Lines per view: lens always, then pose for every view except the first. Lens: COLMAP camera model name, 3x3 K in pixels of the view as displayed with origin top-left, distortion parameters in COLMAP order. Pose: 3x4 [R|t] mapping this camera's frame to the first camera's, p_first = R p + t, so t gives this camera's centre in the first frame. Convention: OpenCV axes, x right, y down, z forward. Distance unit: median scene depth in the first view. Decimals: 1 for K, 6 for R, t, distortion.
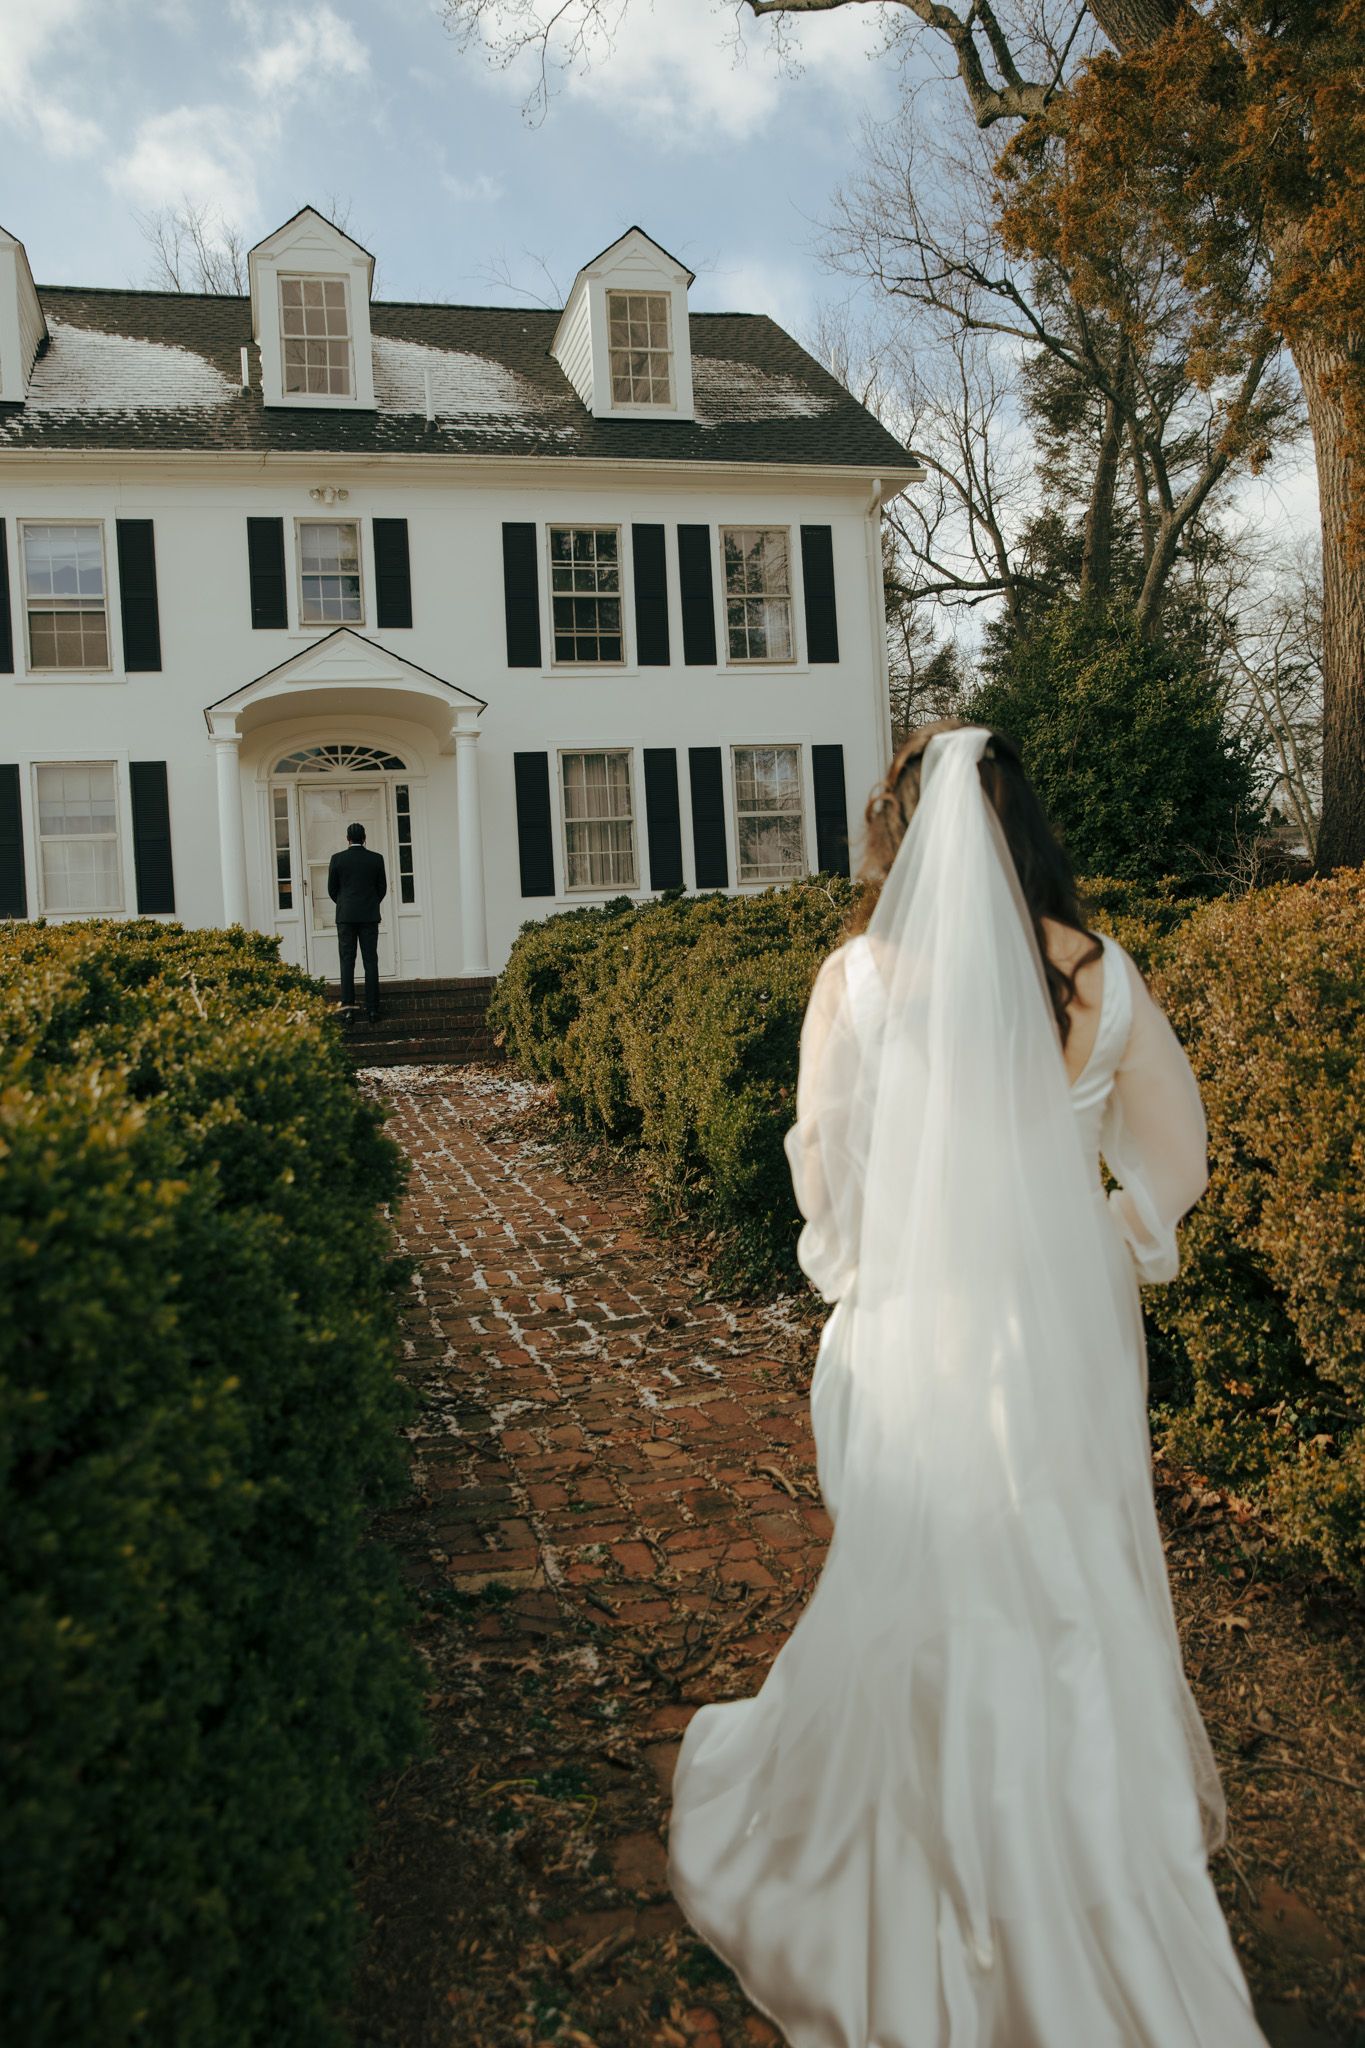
lens RADIAL K [[1711.4, 0, 677.1], [0, 1711.4, 1018.8], [0, 0, 1]] dist [-0.016667, -0.001934]
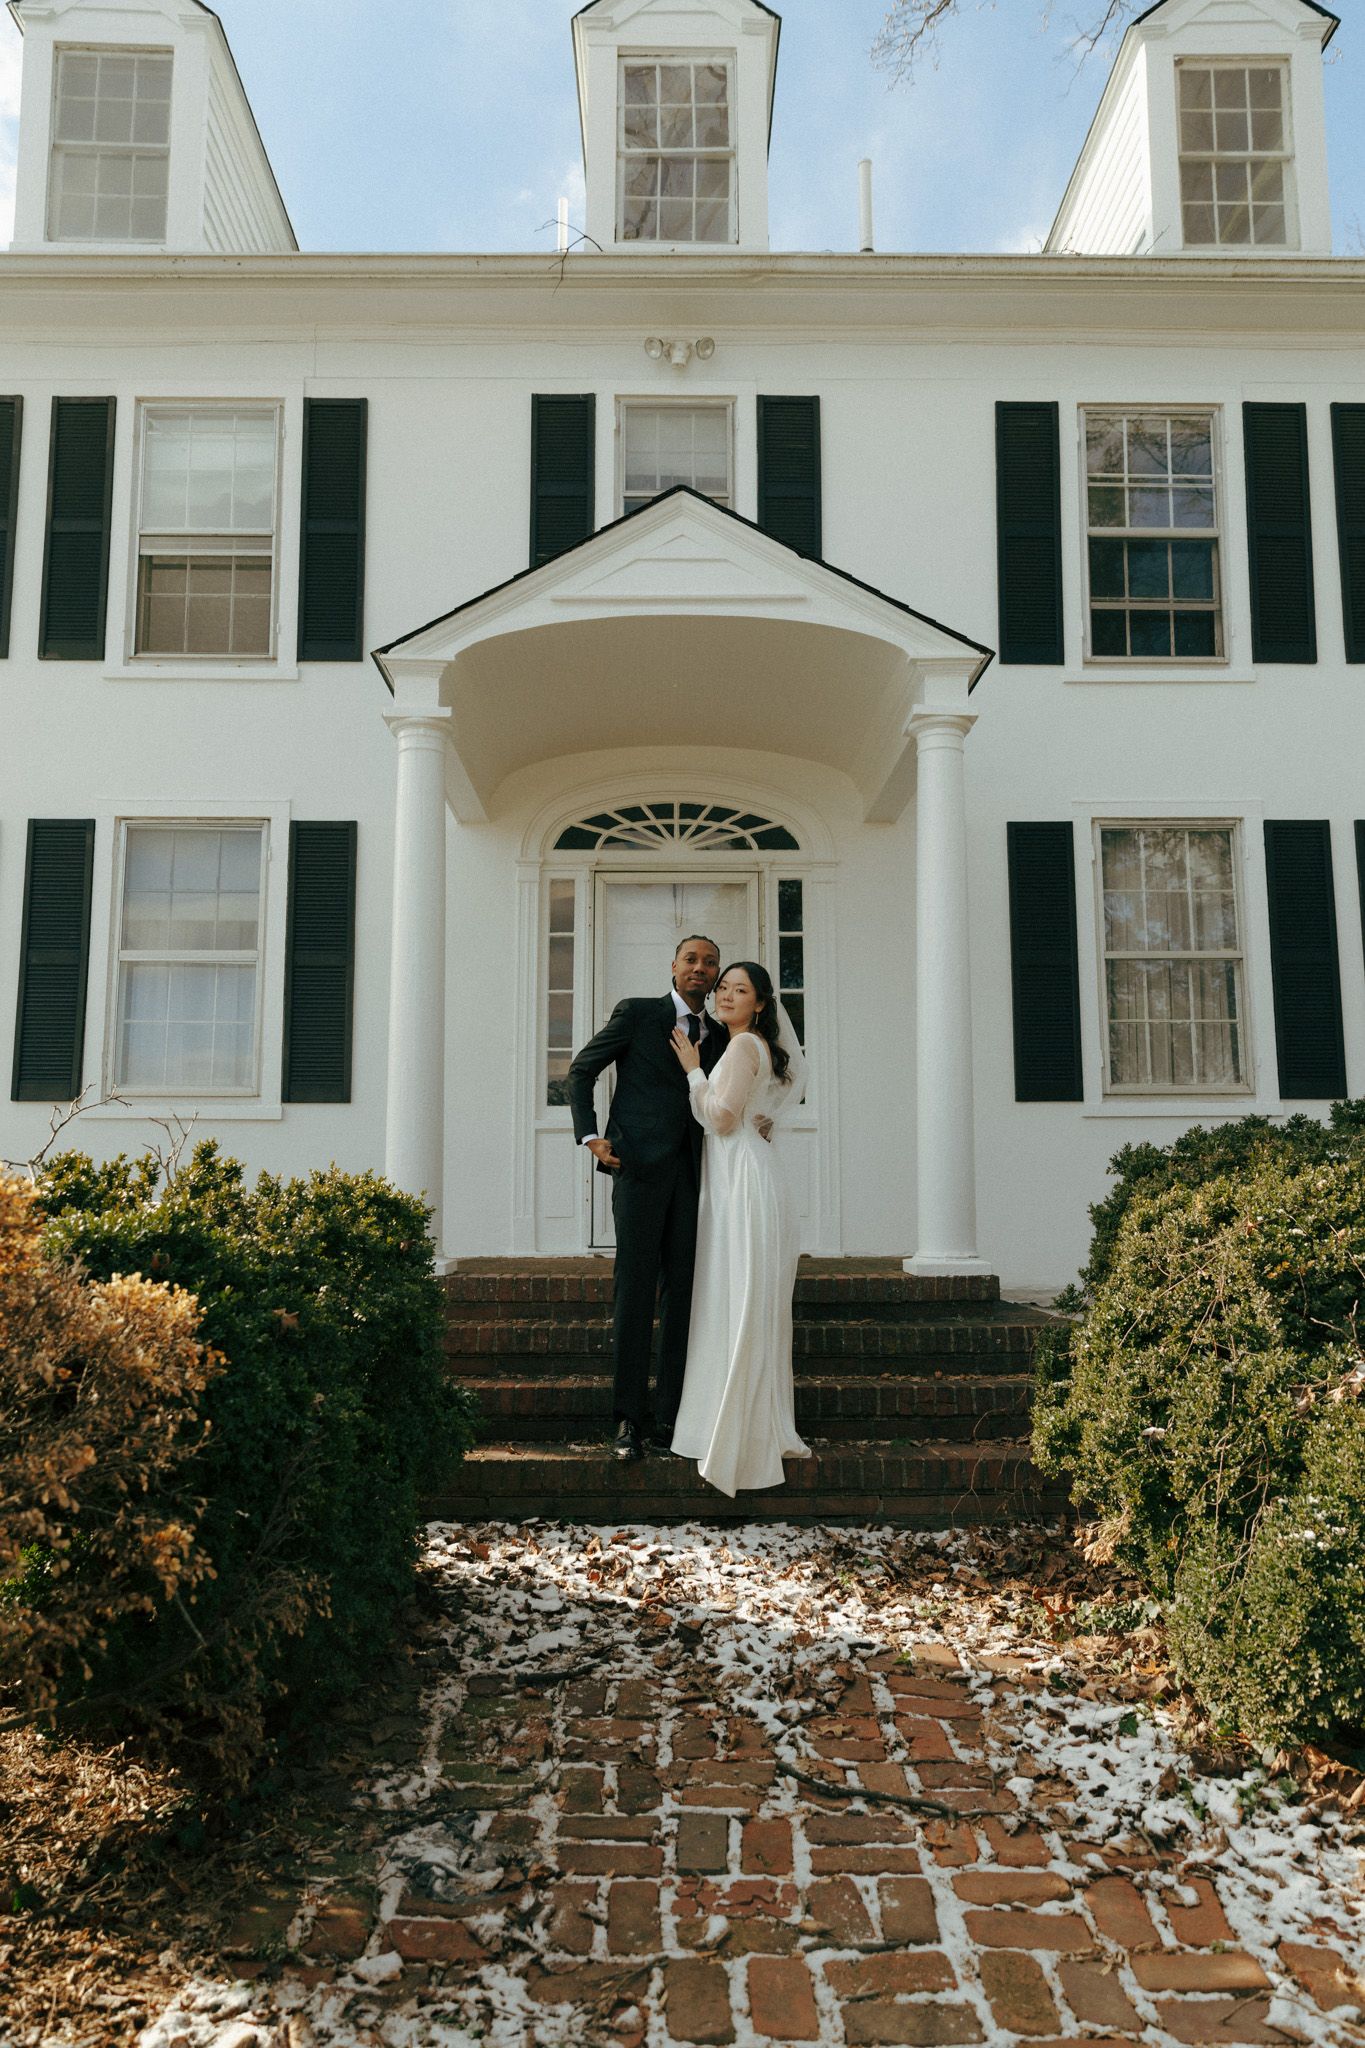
lens RADIAL K [[1412.1, 0, 681.1], [0, 1412.1, 1013.7], [0, 0, 1]] dist [0.018044, -0.004251]
pose [[0.975323, 0.019131, -0.219954, -0.097556], [-0.052891, 0.987476, -0.148641, -0.030031], [0.214356, 0.156607, 0.964119, 0.581814]]
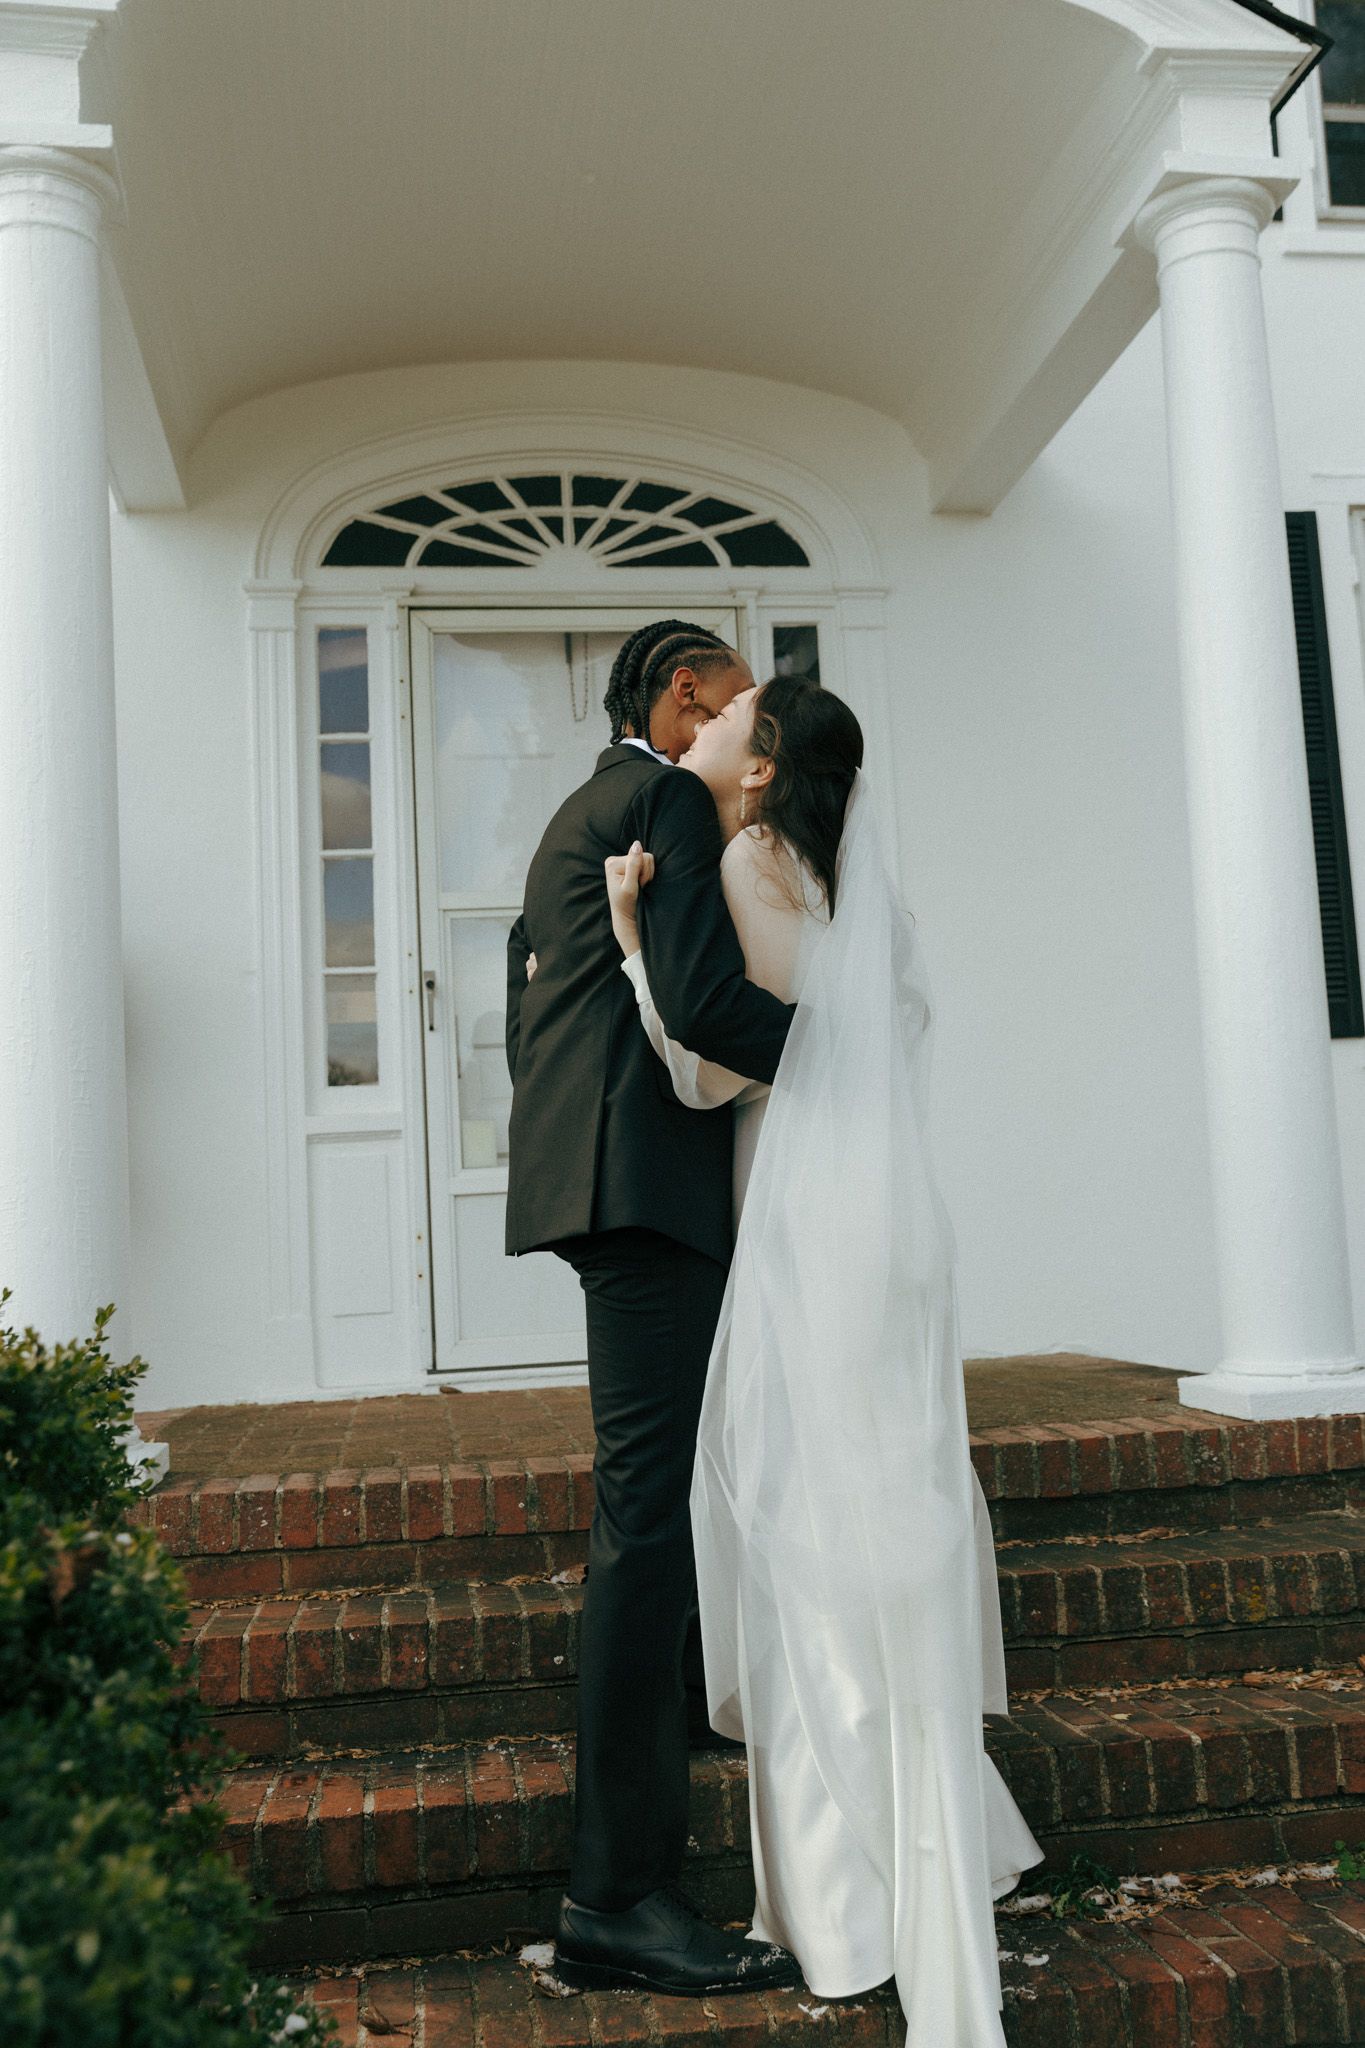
lens RADIAL K [[1952.1, 0, 678.6], [0, 1952.1, 979.7], [0, 0, 1]] dist [0.018428, 0.000000]
pose [[0.995979, -0.013535, -0.088555, -0.152490], [-0.000248, 0.988100, -0.153815, -0.035015], [0.089583, 0.153218, 0.984124, 0.705946]]
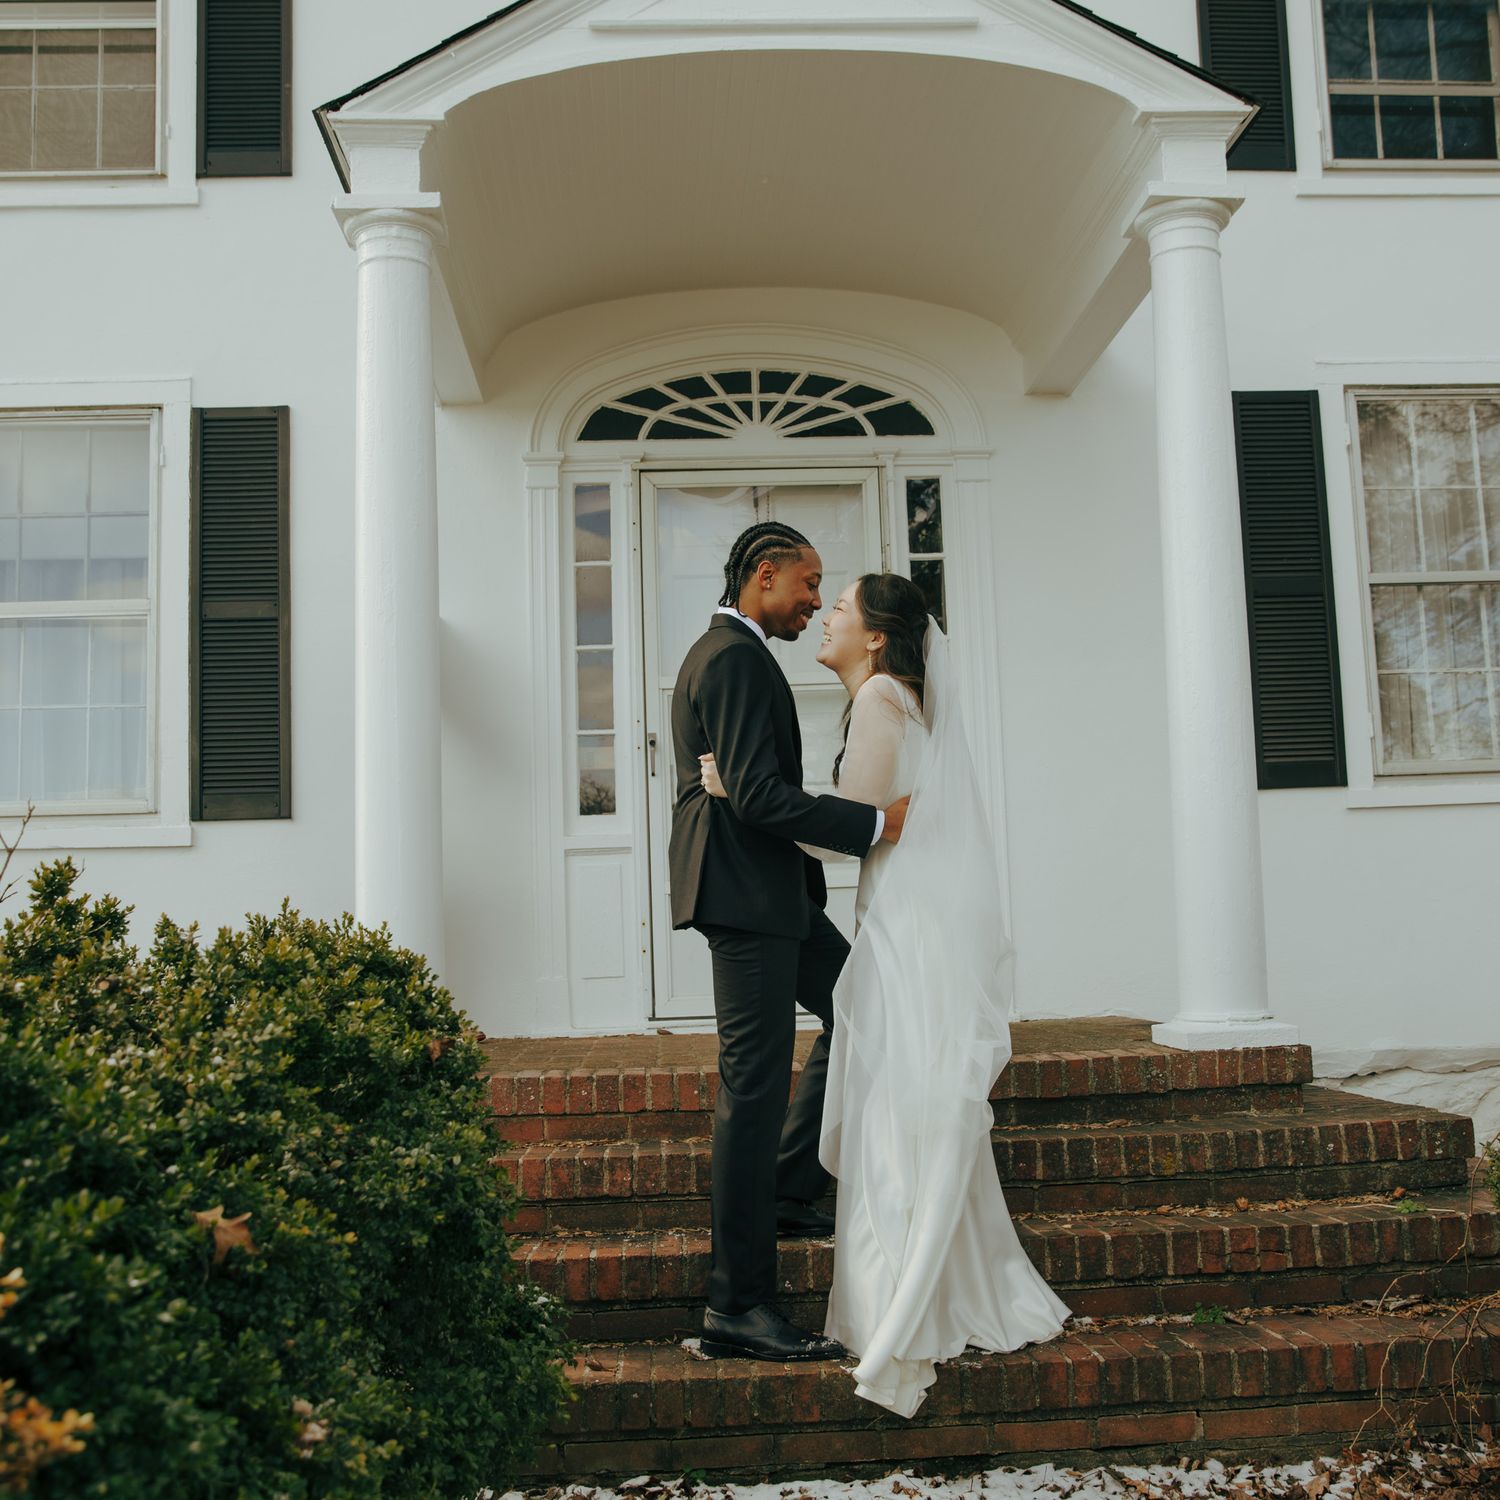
lens RADIAL K [[1717.1, 0, 746.4], [0, 1717.1, 750.2], [0, 0, 1]] dist [-0.059133, 0.000000]
pose [[0.983978, -0.003398, -0.178256, -0.133056], [-0.020444, 0.991073, -0.131745, -0.031169], [0.177112, 0.133278, 0.975125, 0.647111]]
